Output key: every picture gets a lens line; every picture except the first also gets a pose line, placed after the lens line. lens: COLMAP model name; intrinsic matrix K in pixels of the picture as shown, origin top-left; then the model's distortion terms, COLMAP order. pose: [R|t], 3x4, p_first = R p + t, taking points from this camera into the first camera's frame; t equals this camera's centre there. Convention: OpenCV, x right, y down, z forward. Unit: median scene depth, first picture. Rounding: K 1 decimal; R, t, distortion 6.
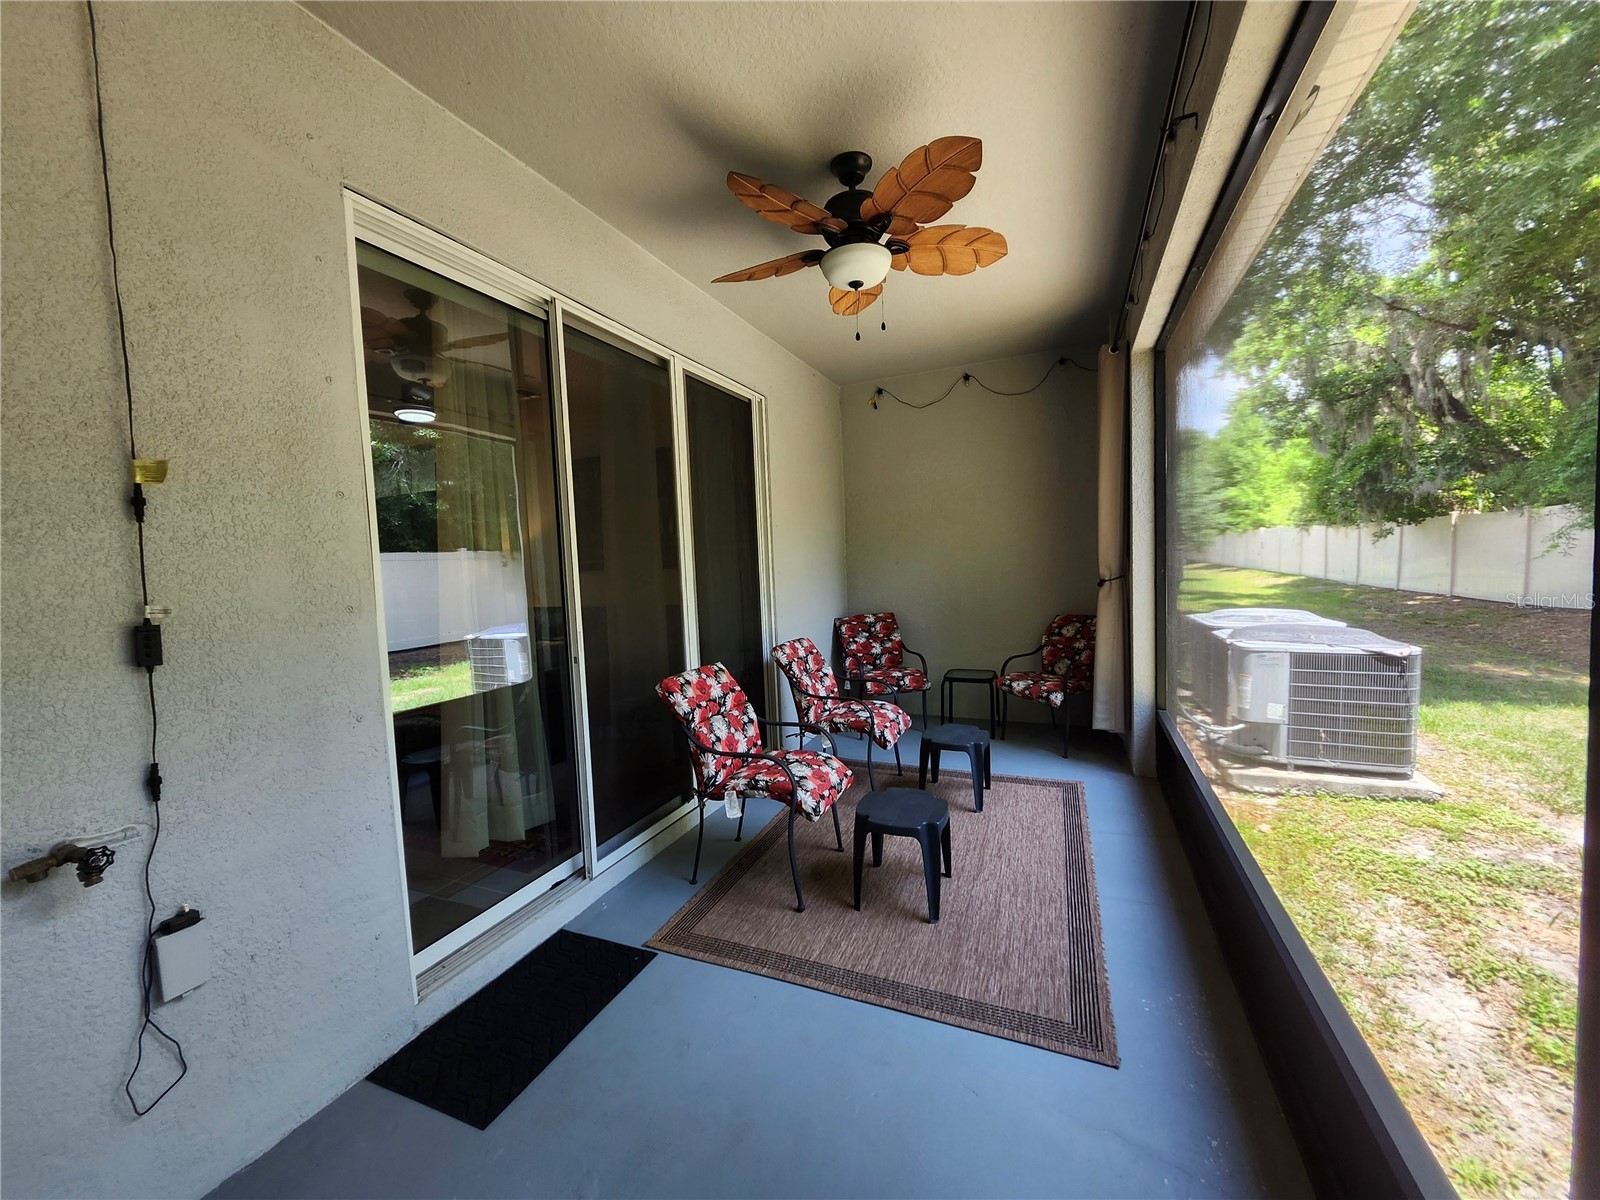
lens RADIAL K [[629.0, 0, 791.8], [0, 629.0, 601.7], [0, 0, 1]] dist [0.001072, 0.000070]
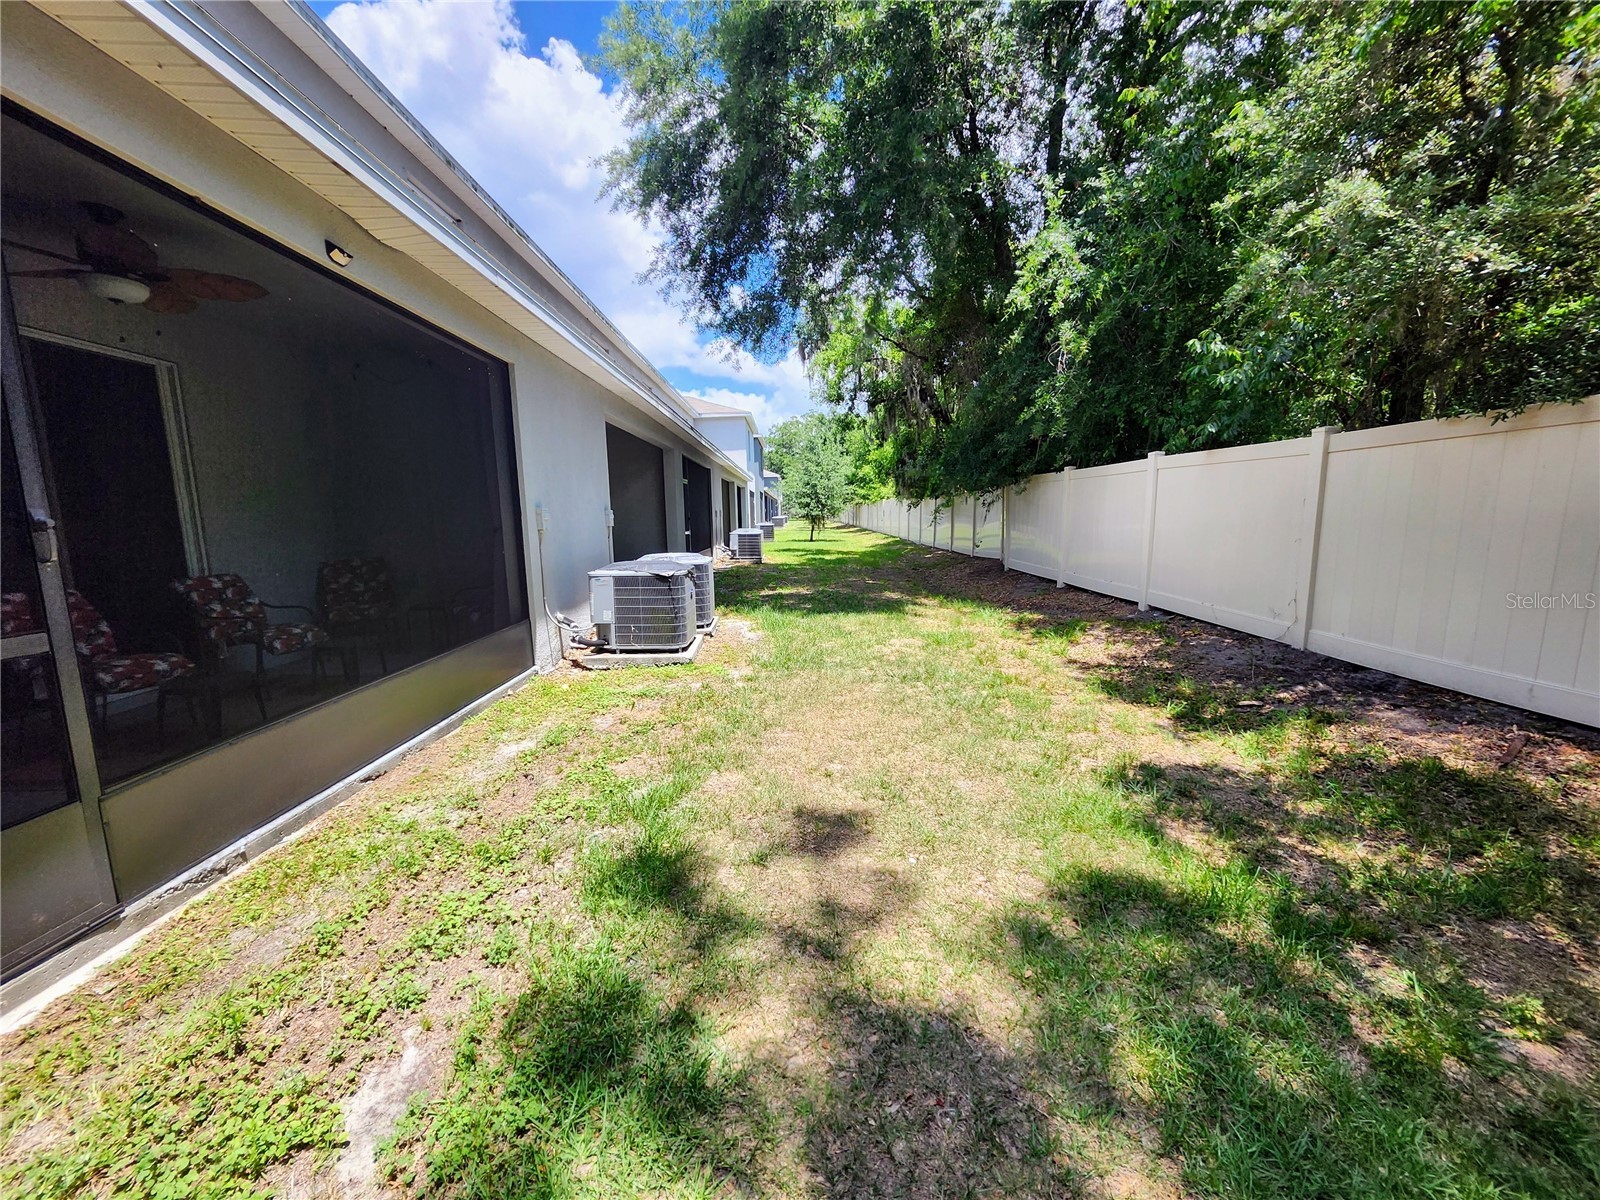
lens RADIAL K [[629.0, 0, 791.8], [0, 629.0, 601.7], [0, 0, 1]] dist [0.001072, 0.000070]
pose [[0.920581, -0.033417, 0.389120, 0.590890], [0.010582, 0.998101, 0.060680, 0.053680], [-0.390409, -0.051743, 0.919186, -0.569403]]
